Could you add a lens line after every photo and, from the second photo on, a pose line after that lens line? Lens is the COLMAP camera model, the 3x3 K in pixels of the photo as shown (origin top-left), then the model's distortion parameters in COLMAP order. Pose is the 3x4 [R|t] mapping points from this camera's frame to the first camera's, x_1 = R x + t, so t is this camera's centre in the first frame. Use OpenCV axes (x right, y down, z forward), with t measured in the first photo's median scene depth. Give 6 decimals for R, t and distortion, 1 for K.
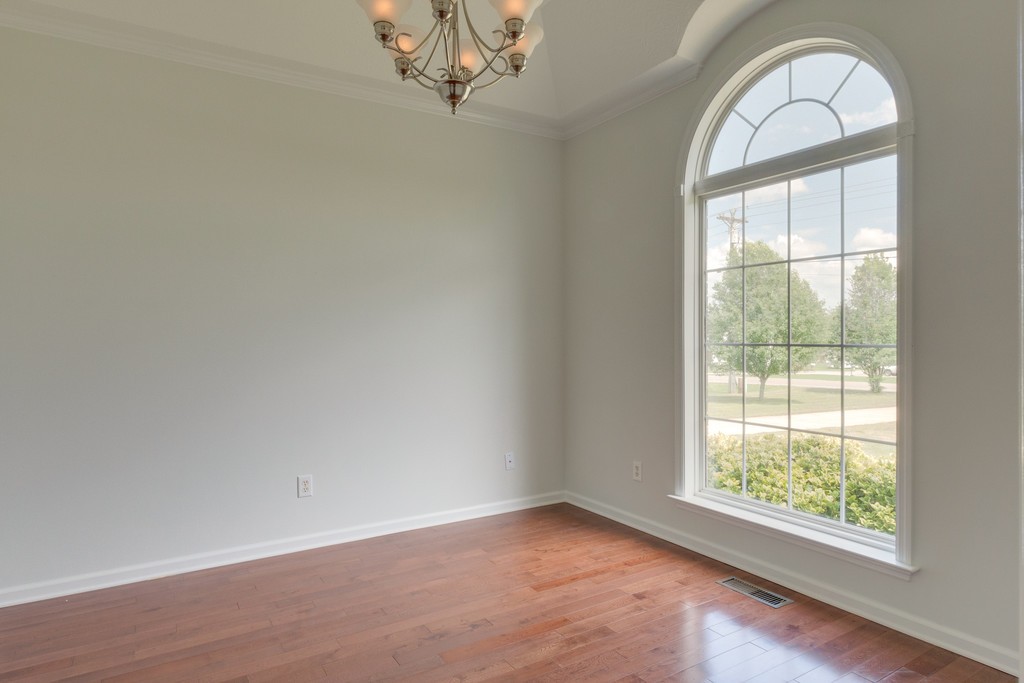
lens RADIAL K [[607.8, 0, 512.0], [0, 607.8, 341.5], [0, 0, 1]] dist [0.005037, 0.001281]
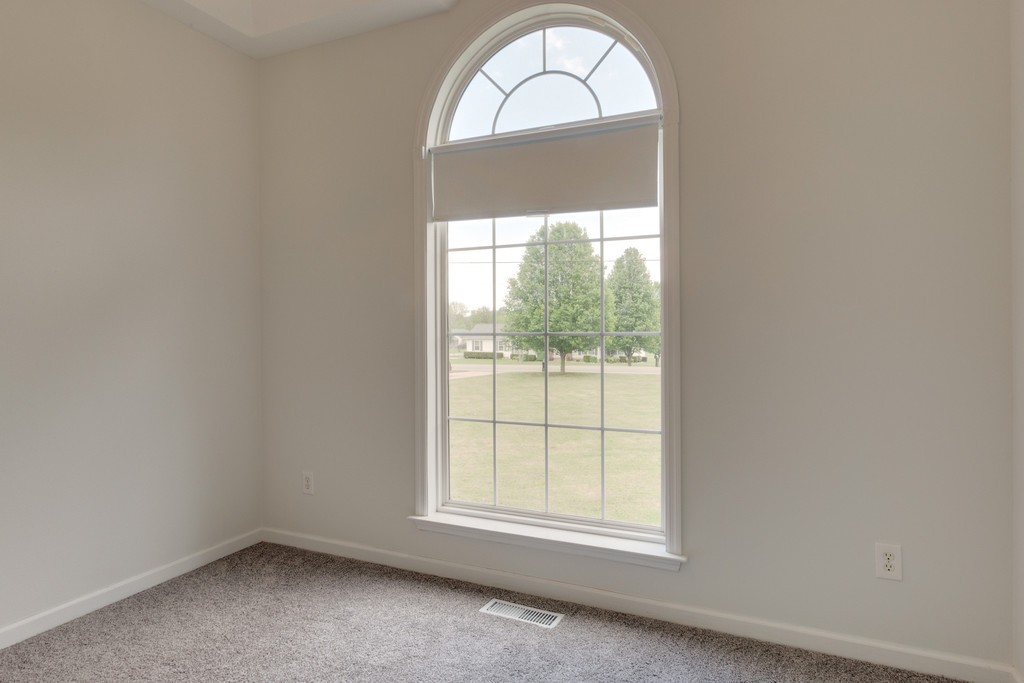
lens RADIAL K [[650.7, 0, 511.9], [0, 650.7, 318.4], [0, 0, 1]] dist [0.023107, 0.000829]
pose [[0.843712, 0.001557, 0.536794, -0.117010], [0.009249, 0.999805, -0.017438, -0.000951], [-0.536716, 0.019677, 0.843533, 0.190983]]
